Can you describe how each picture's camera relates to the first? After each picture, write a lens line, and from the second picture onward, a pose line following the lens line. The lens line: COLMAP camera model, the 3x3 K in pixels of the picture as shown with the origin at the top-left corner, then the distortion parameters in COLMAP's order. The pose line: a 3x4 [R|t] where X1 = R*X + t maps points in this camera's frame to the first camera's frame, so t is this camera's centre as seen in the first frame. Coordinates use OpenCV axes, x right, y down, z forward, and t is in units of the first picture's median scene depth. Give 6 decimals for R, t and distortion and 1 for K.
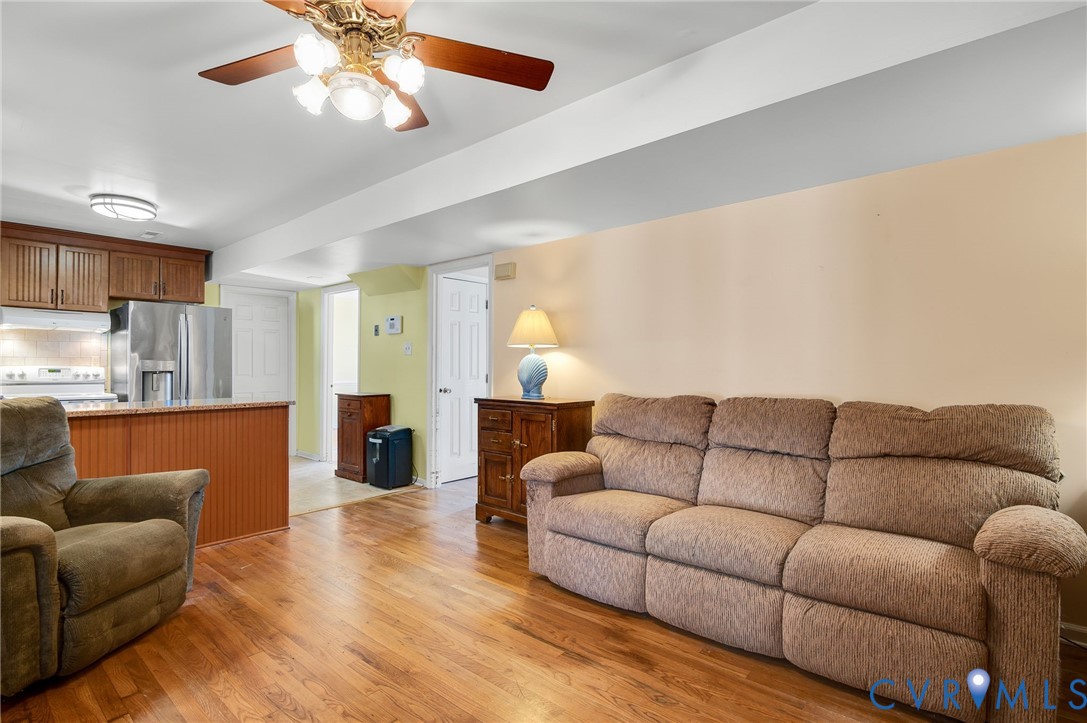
lens RADIAL K [[536.0, 0, 543.4], [0, 536.0, 360.3], [0, 0, 1]] dist [-0.001148, -0.000794]
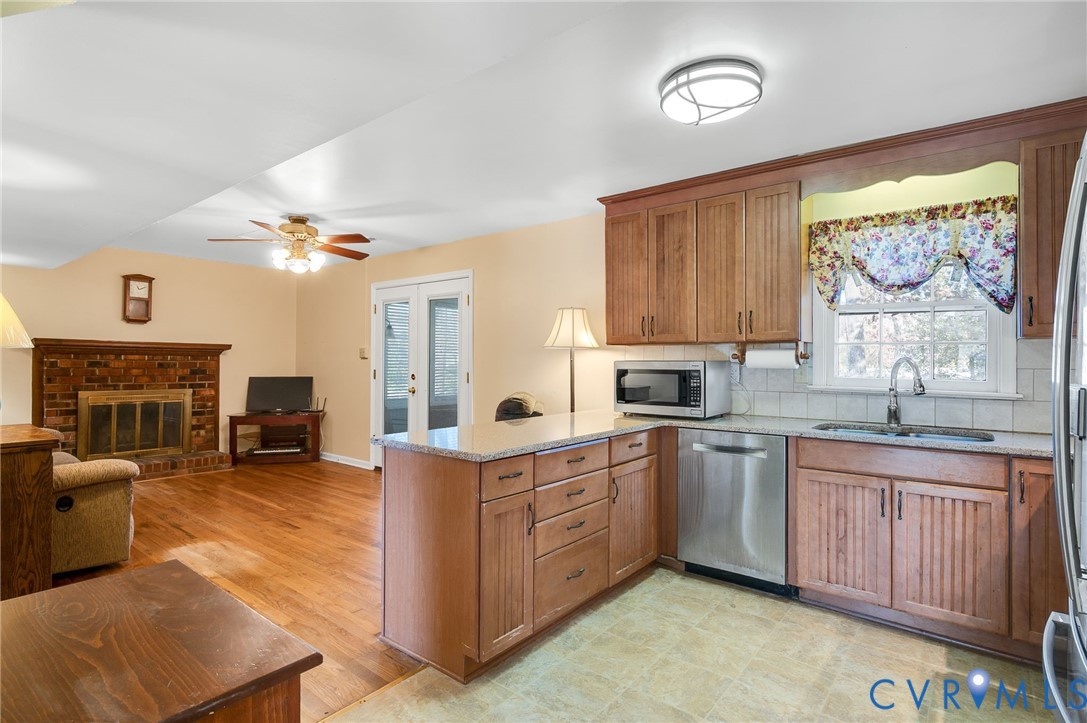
lens RADIAL K [[536.0, 0, 537.0], [0, 536.0, 362.7], [0, 0, 1]] dist [-0.001148, -0.000794]
pose [[-0.998906, -0.005802, -0.046399, -0.627473], [-0.005554, 0.999970, -0.005473, -0.010567], [0.046429, -0.005209, -0.998908, 1.650247]]
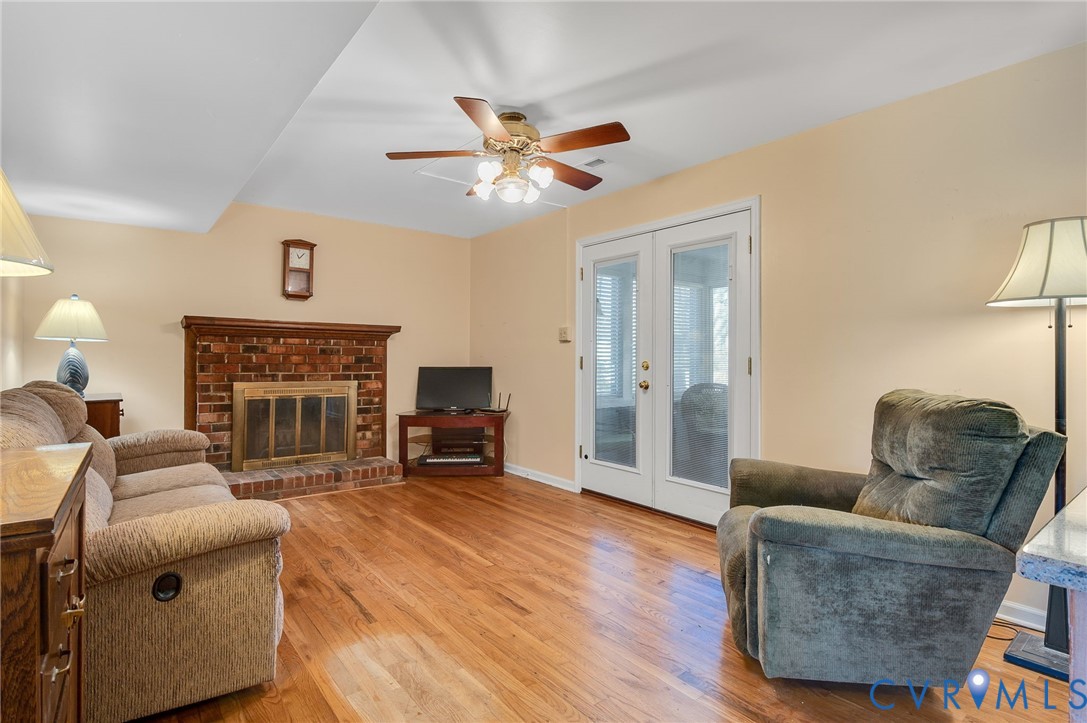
lens RADIAL K [[536.0, 0, 543.4], [0, 536.0, 358.4], [0, 0, 1]] dist [-0.001148, -0.000794]
pose [[-0.984804, -0.005030, 0.173598, -0.338833], [-0.006128, 0.999964, -0.005789, 0.015660], [-0.173563, -0.006764, -0.984800, 1.199063]]
